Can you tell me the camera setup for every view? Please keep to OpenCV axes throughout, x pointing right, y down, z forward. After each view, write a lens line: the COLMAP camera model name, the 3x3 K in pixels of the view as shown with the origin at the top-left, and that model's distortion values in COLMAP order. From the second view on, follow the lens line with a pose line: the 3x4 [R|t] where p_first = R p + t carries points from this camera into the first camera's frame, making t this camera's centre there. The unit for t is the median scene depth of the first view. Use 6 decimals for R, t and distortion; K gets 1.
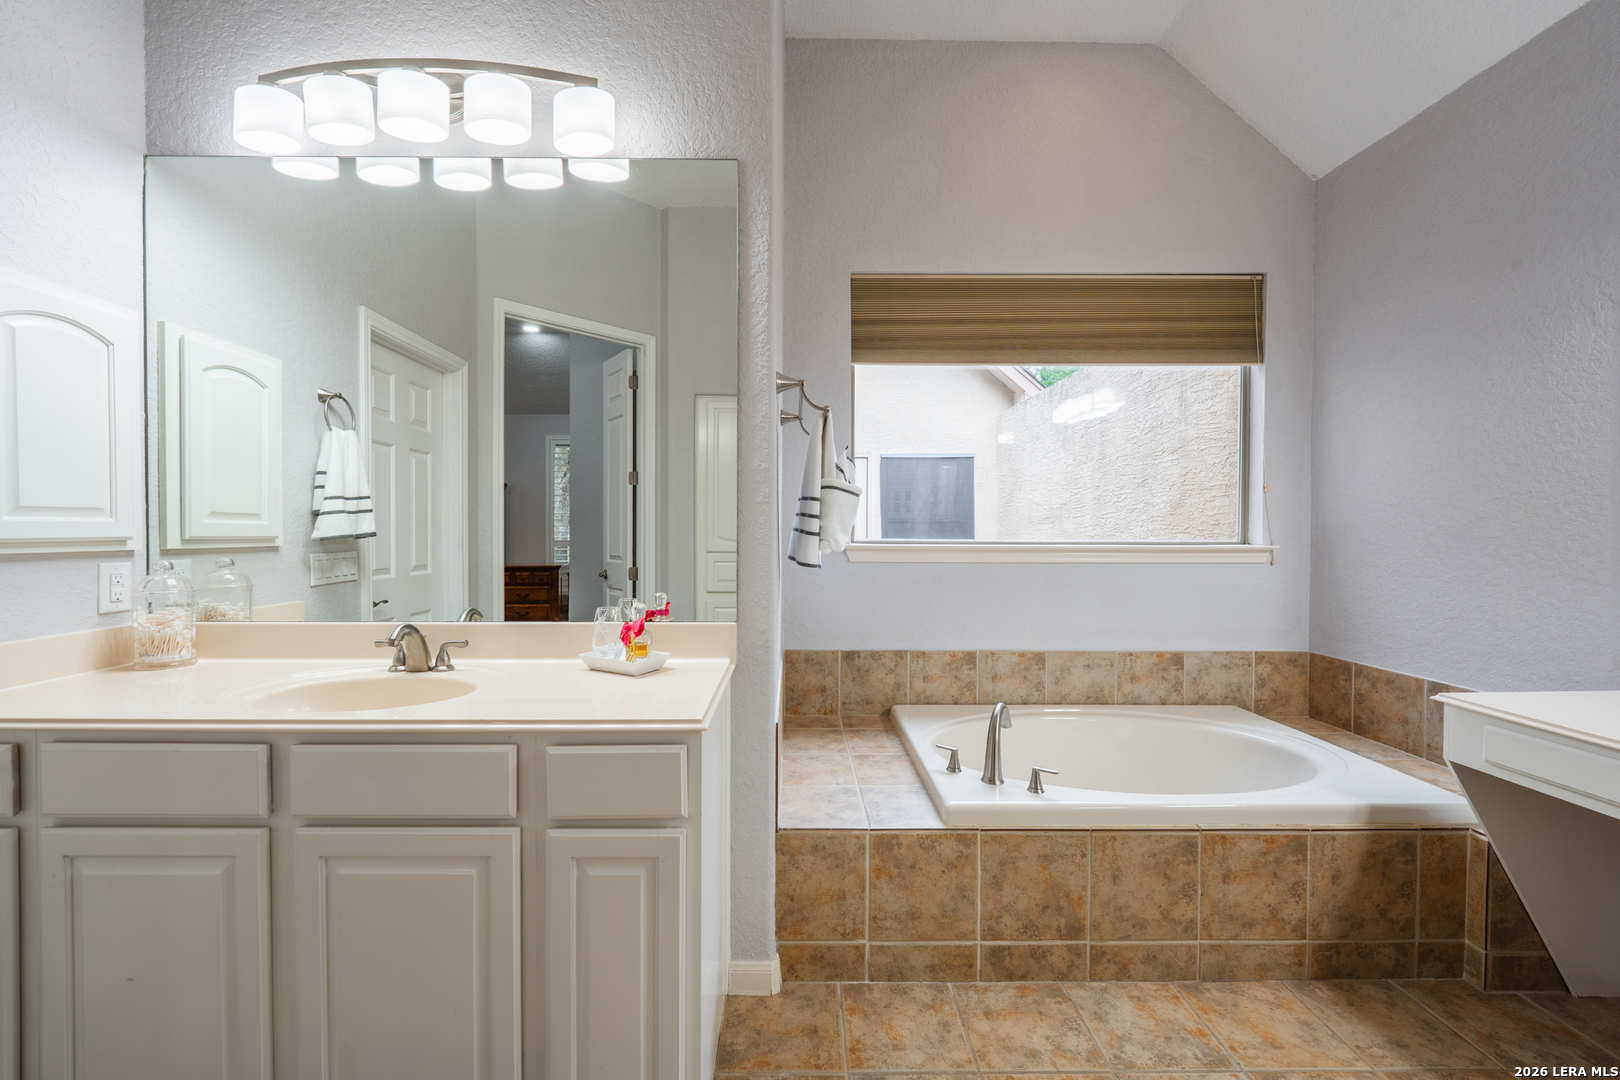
lens RADIAL K [[662.7, 0, 799.1], [0, 662.7, 539.1], [0, 0, 1]] dist [-0.003409, -0.000155]
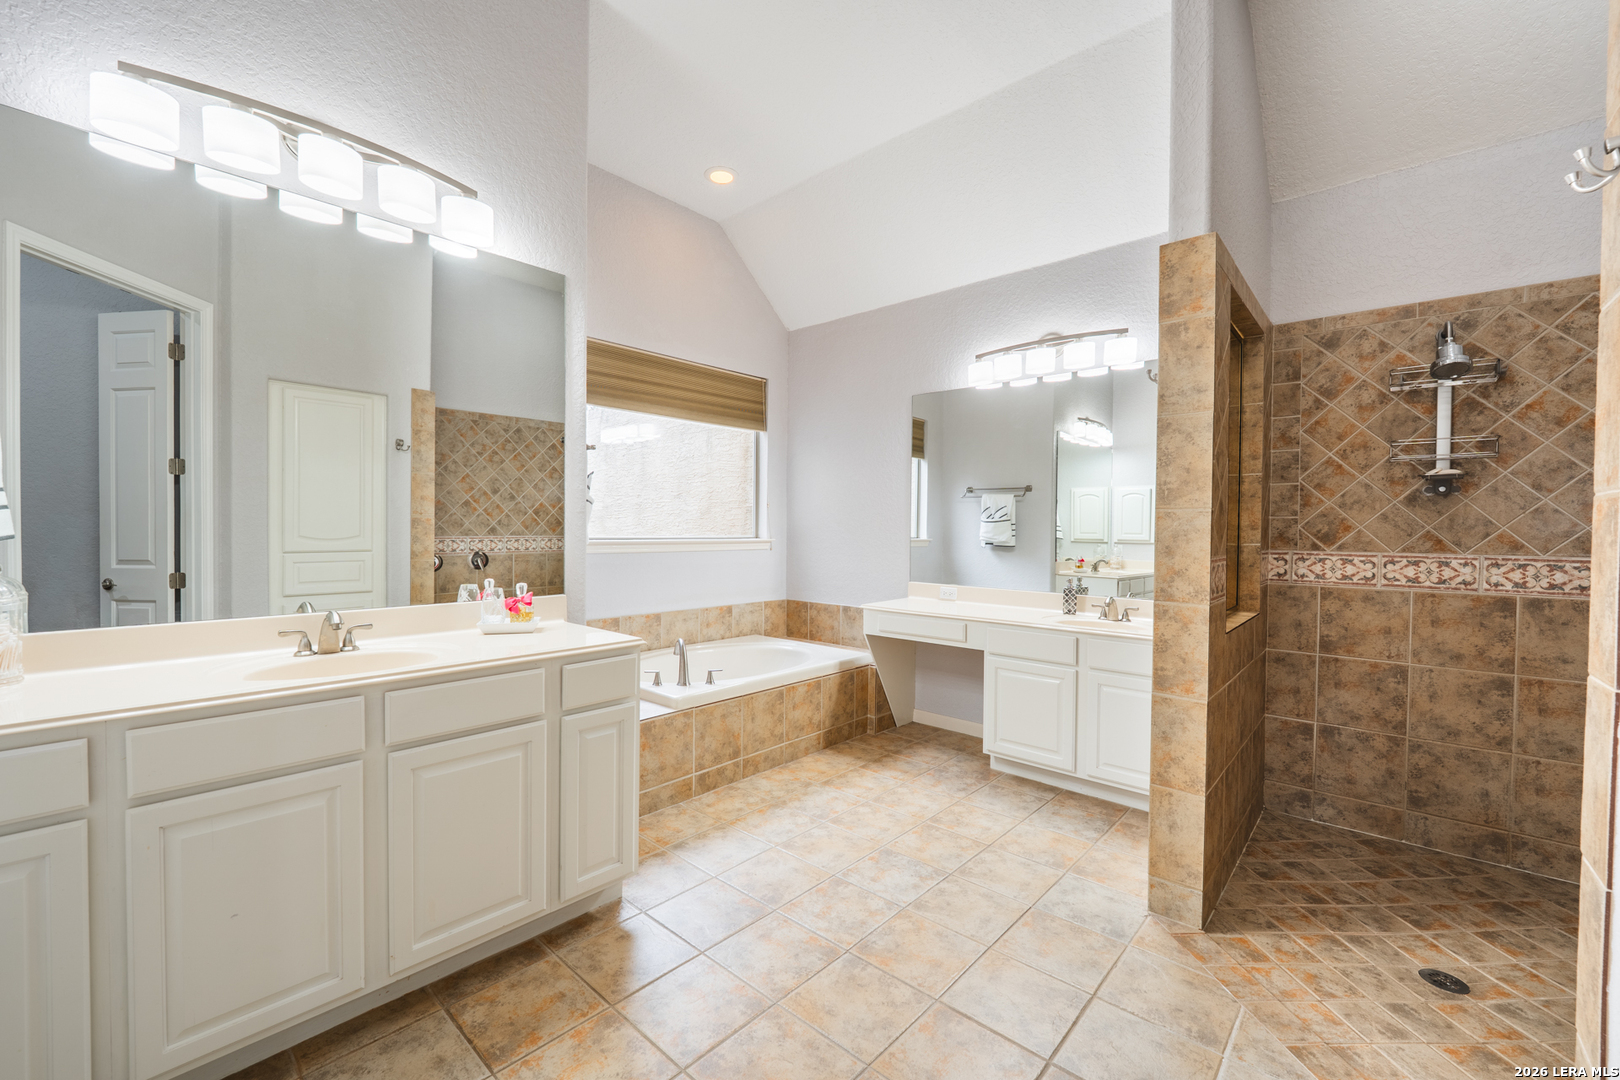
lens RADIAL K [[662.7, 0, 799.1], [0, 662.7, 539.1], [0, 0, 1]] dist [-0.003409, -0.000155]
pose [[0.681721, -0.009678, 0.731548, -0.778872], [0.005248, 0.999951, 0.008339, -0.005230], [-0.731593, -0.001845, 0.681739, -0.352369]]
